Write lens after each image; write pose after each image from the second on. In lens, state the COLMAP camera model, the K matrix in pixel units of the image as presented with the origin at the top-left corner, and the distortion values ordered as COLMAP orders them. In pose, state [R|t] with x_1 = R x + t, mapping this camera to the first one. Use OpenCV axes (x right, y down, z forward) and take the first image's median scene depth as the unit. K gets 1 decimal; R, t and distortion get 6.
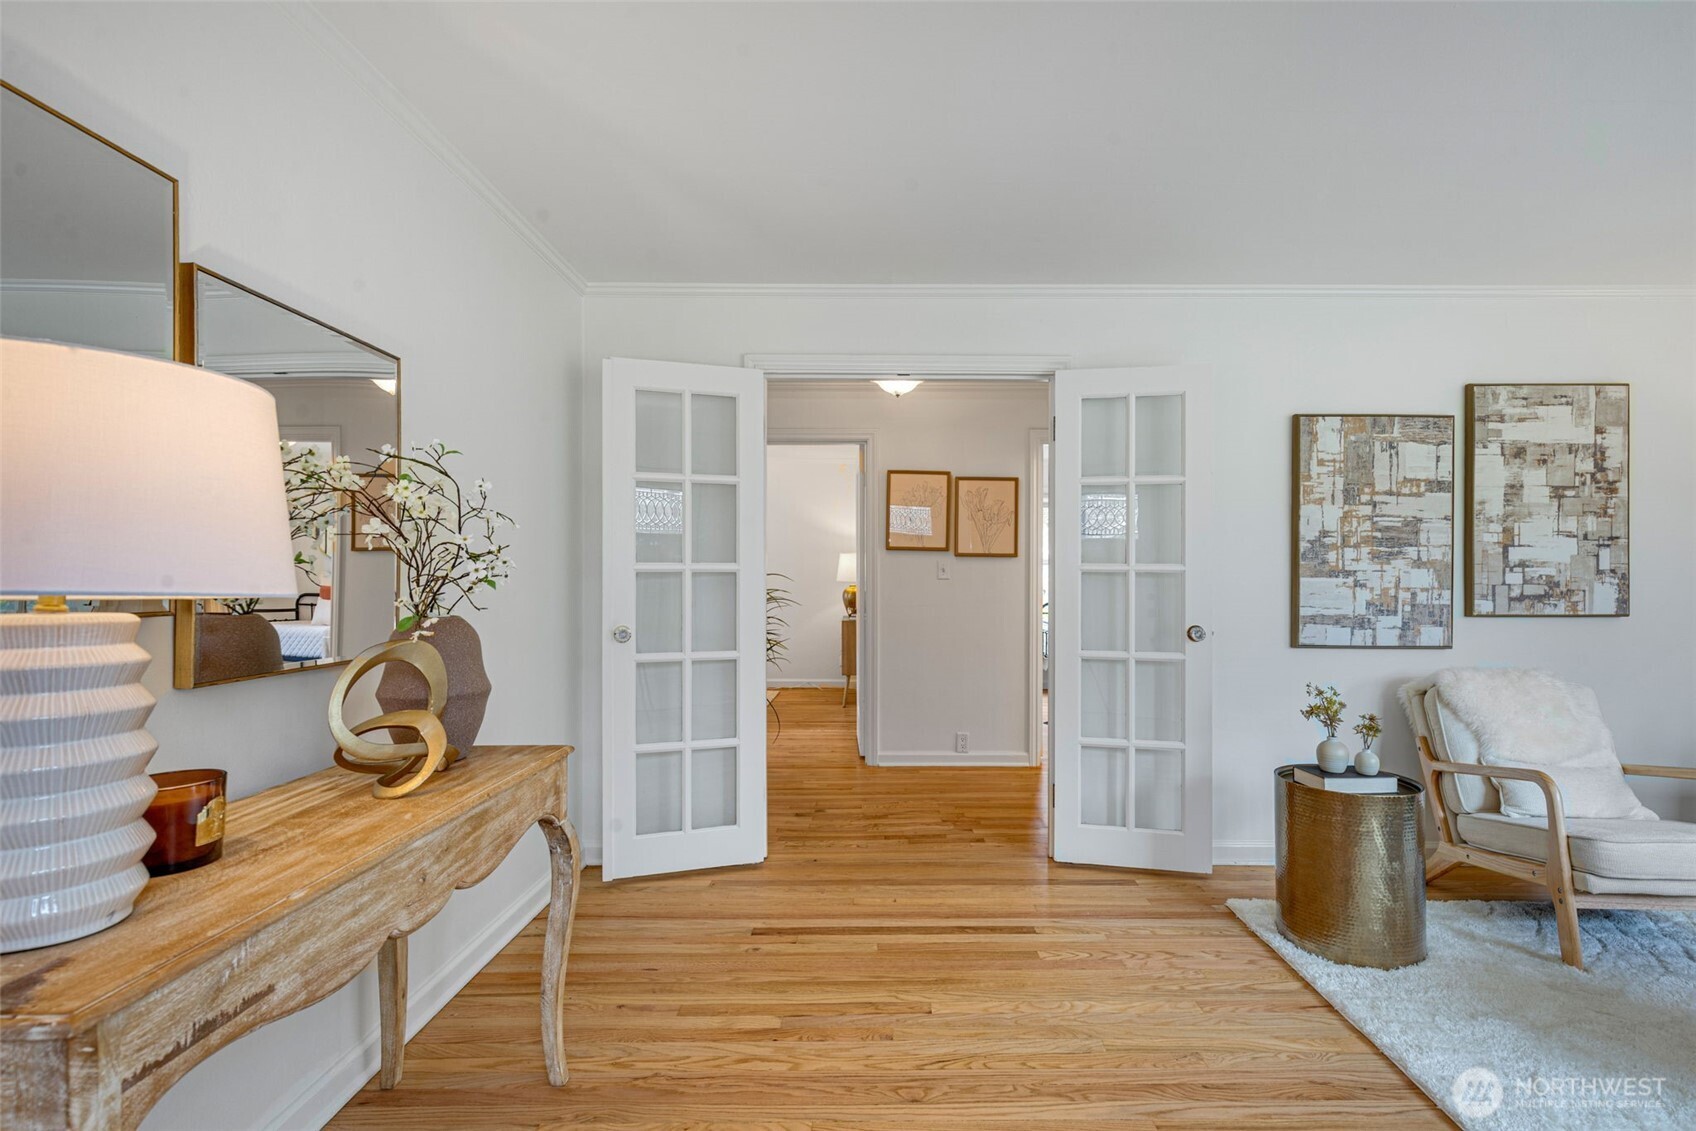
lens RADIAL K [[783.2, 0, 853.5], [0, 783.2, 575.8], [0, 0, 1]] dist [0.000925, 0.000010]
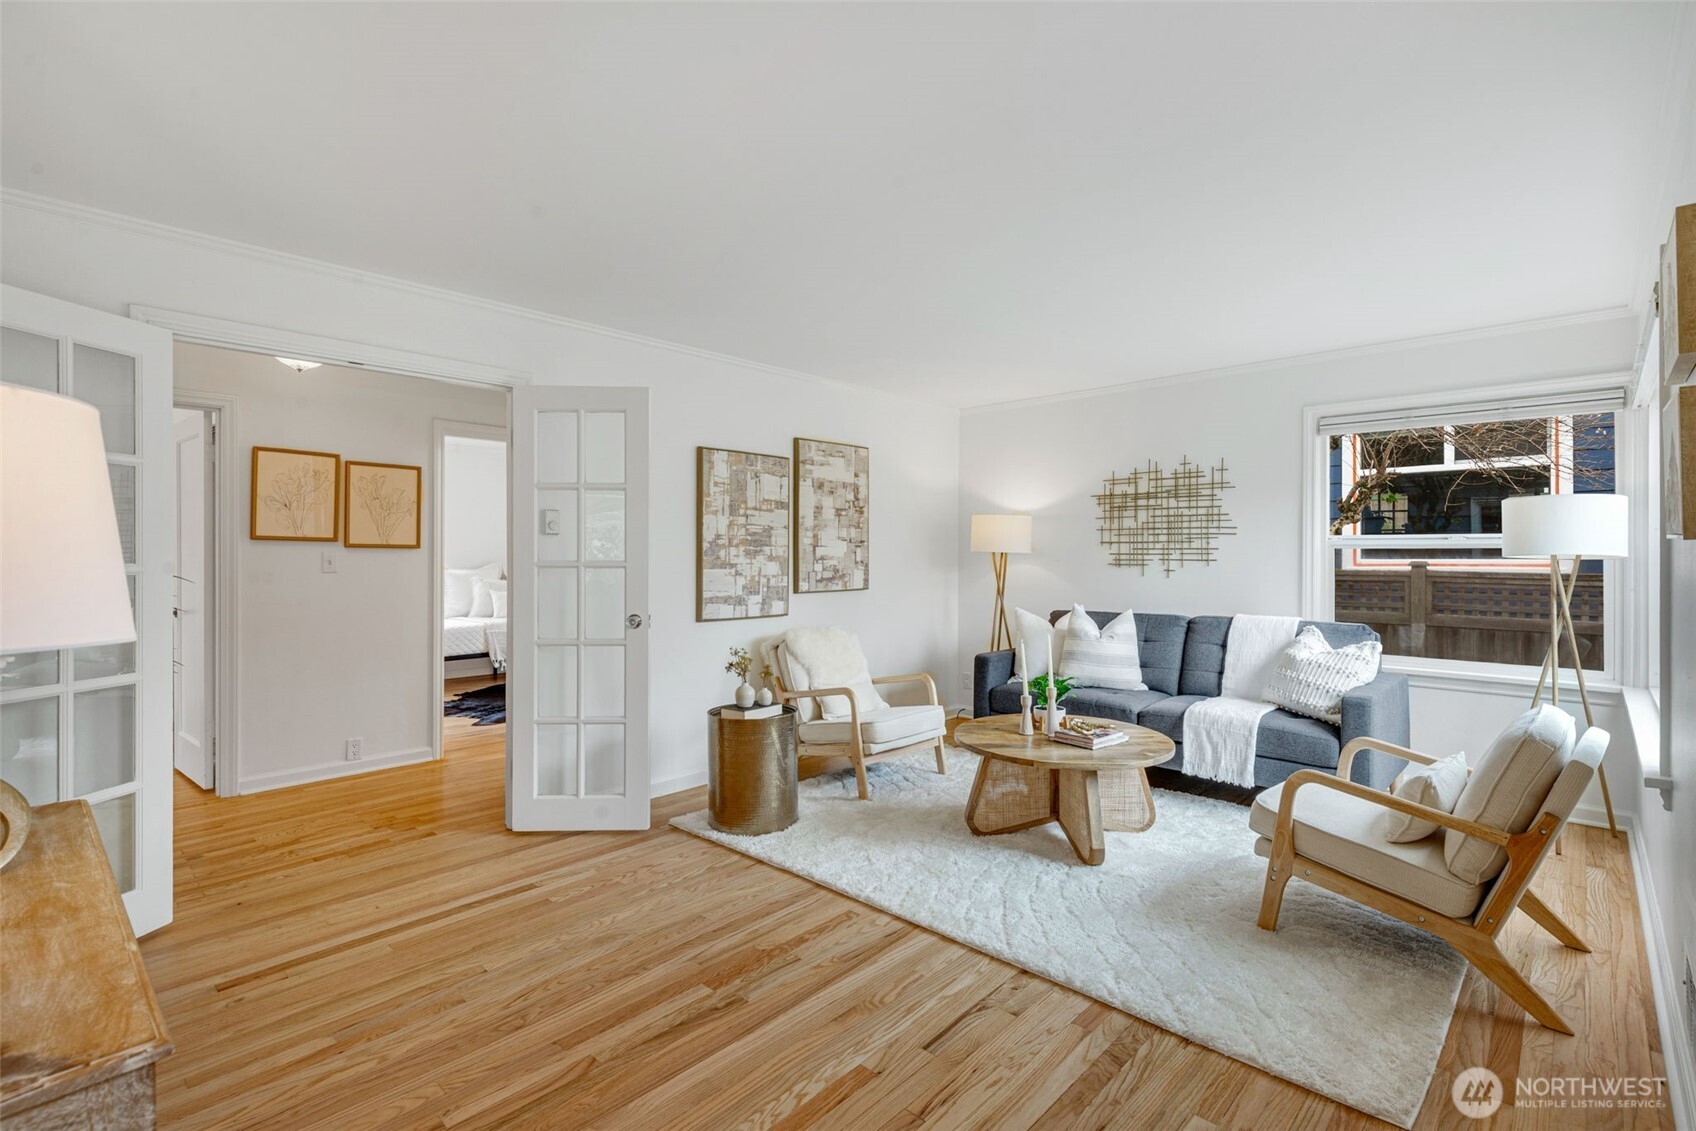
lens RADIAL K [[754.7, 0, 848.0], [0, 754.7, 565.5], [0, 0, 1]] dist [0.000010, -0.000251]
pose [[0.694400, -0.013200, 0.719468, -0.183013], [0.007754, 0.999911, 0.010862, -0.016272], [-0.719547, -0.001964, 0.694441, -0.068606]]
